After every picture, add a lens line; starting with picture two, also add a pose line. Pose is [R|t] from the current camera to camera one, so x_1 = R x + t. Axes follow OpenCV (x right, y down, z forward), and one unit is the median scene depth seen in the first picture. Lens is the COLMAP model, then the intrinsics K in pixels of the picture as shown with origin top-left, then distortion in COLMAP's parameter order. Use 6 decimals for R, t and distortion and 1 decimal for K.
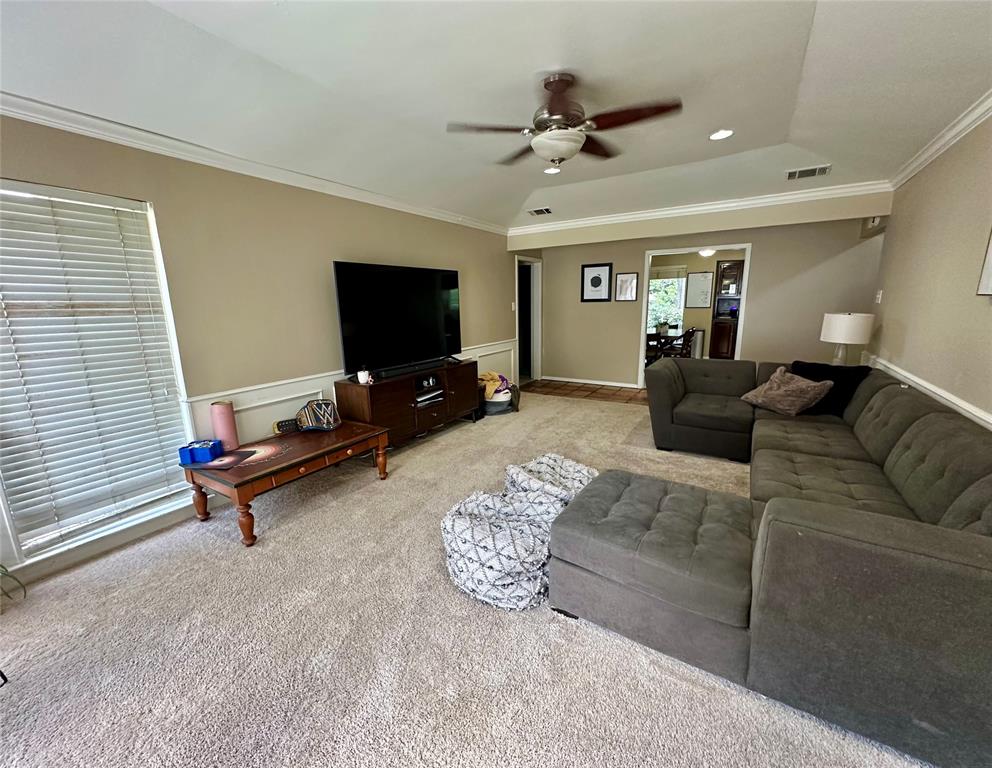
lens RADIAL K [[413.7, 0, 496.0], [0, 413.7, 384.0], [0, 0, 1]] dist [0.001347, 0.000159]
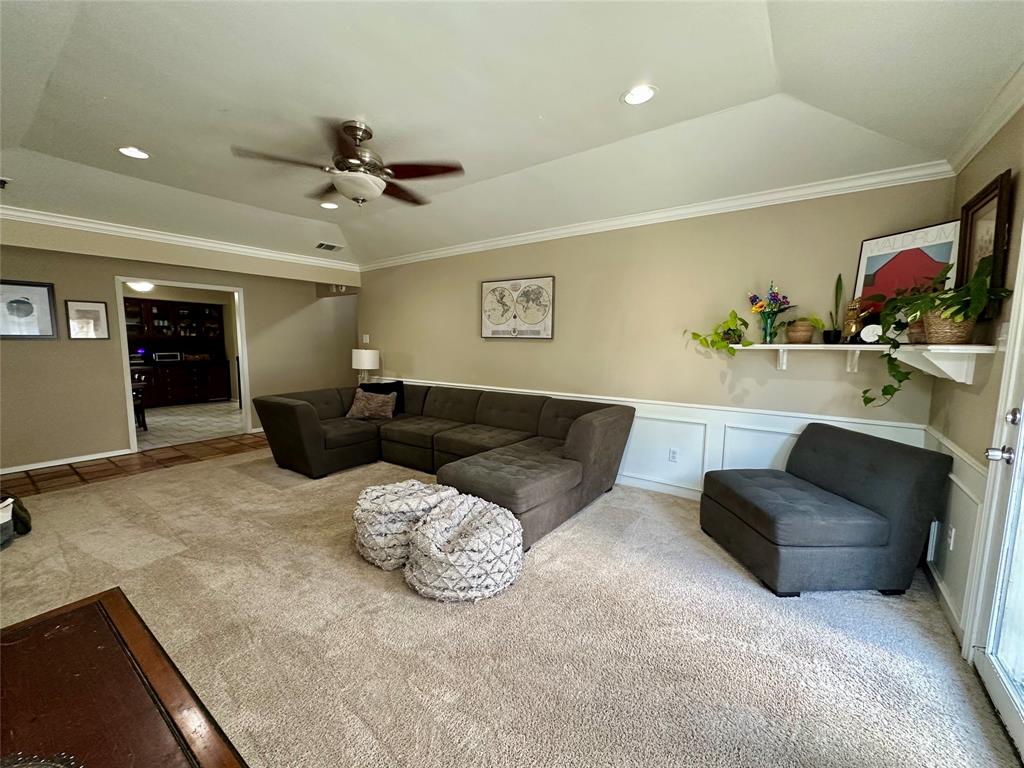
lens RADIAL K [[407.1, 0, 507.7], [0, 407.1, 382.4], [0, 0, 1]] dist [-0.003665, -0.000243]
pose [[0.067823, -0.088466, 0.993767, -0.543048], [0.192471, 0.978511, 0.073972, -0.060304], [-0.978956, 0.186254, 0.083392, 0.378223]]
